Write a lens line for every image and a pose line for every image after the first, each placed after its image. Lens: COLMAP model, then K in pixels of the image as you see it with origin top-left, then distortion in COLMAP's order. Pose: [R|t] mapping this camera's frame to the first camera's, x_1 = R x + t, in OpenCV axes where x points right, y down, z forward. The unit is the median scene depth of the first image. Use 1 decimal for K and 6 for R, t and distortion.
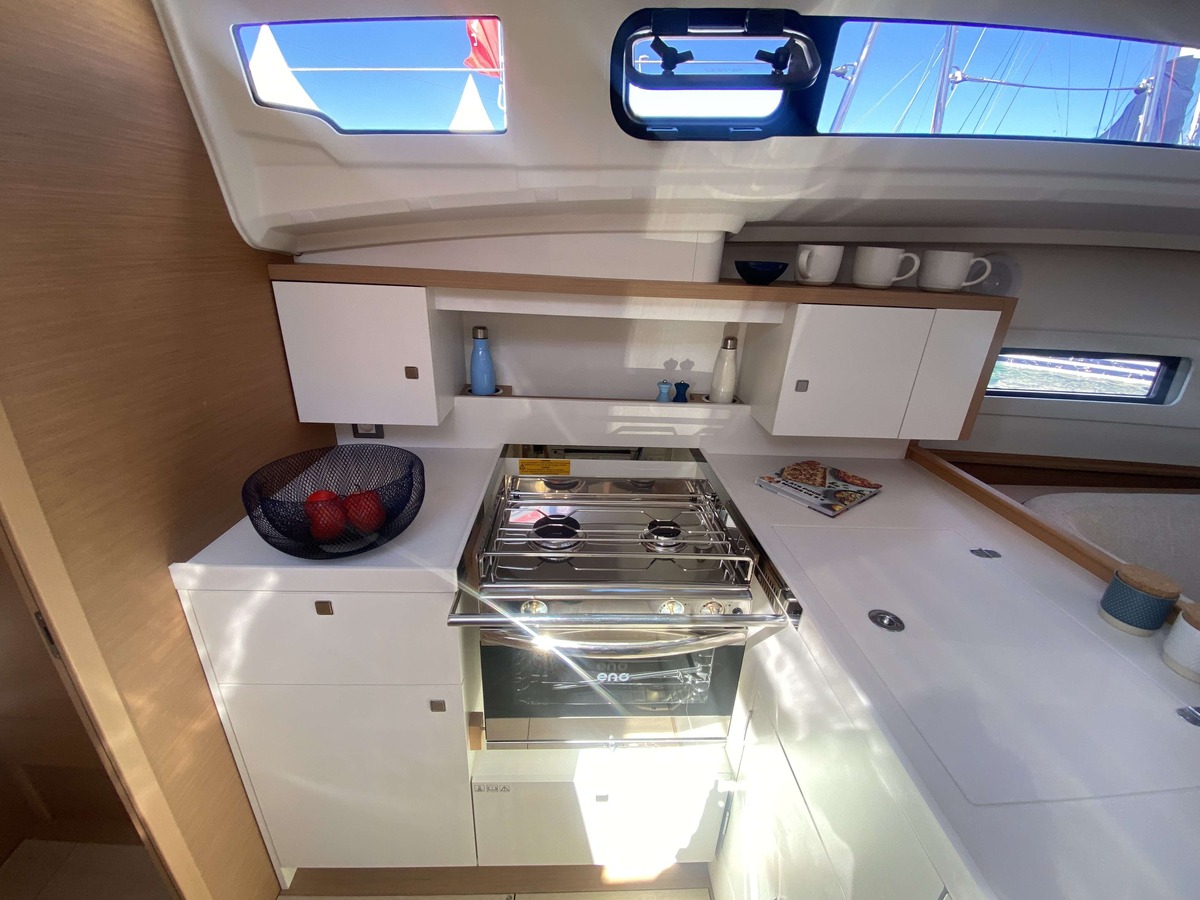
lens RADIAL K [[488.6, 0, 605.3], [0, 488.6, 452.1], [0, 0, 1]] dist [-0.002053, -0.009518]
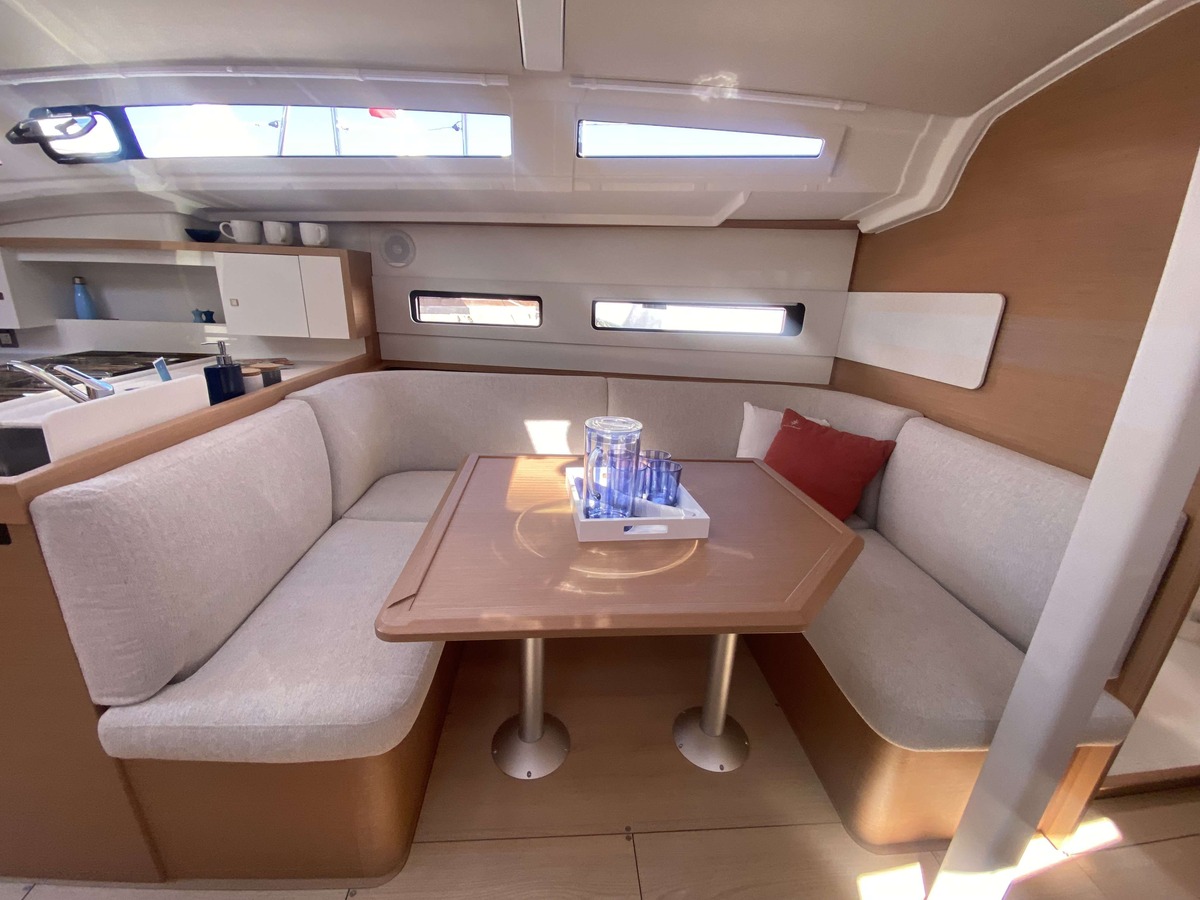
lens RADIAL K [[488.6, 0, 588.7], [0, 488.6, 458.2], [0, 0, 1]] dist [-0.002053, -0.009518]
pose [[0.999132, -0.011115, 0.040135, 1.608993], [0.012109, 0.999624, -0.024616, 0.476199], [-0.039846, 0.025081, 0.998891, -0.743035]]
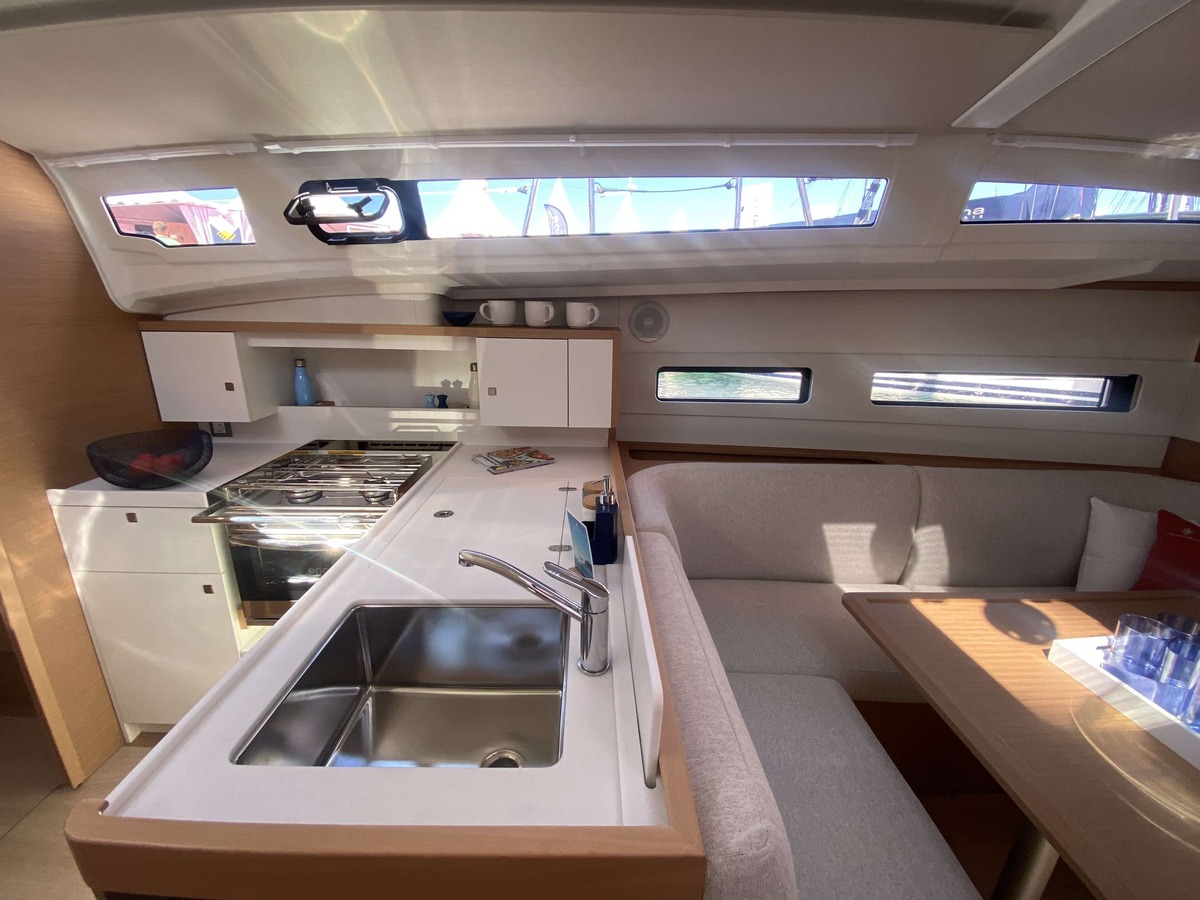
lens RADIAL K [[488.6, 0, 604.5], [0, 488.6, 450.0], [0, 0, 1]] dist [-0.002053, -0.009518]
pose [[0.999431, -0.017056, -0.029082, 0.817751], [0.014114, 0.995034, -0.098531, 0.202593], [0.030619, 0.098065, 0.994709, -0.470125]]
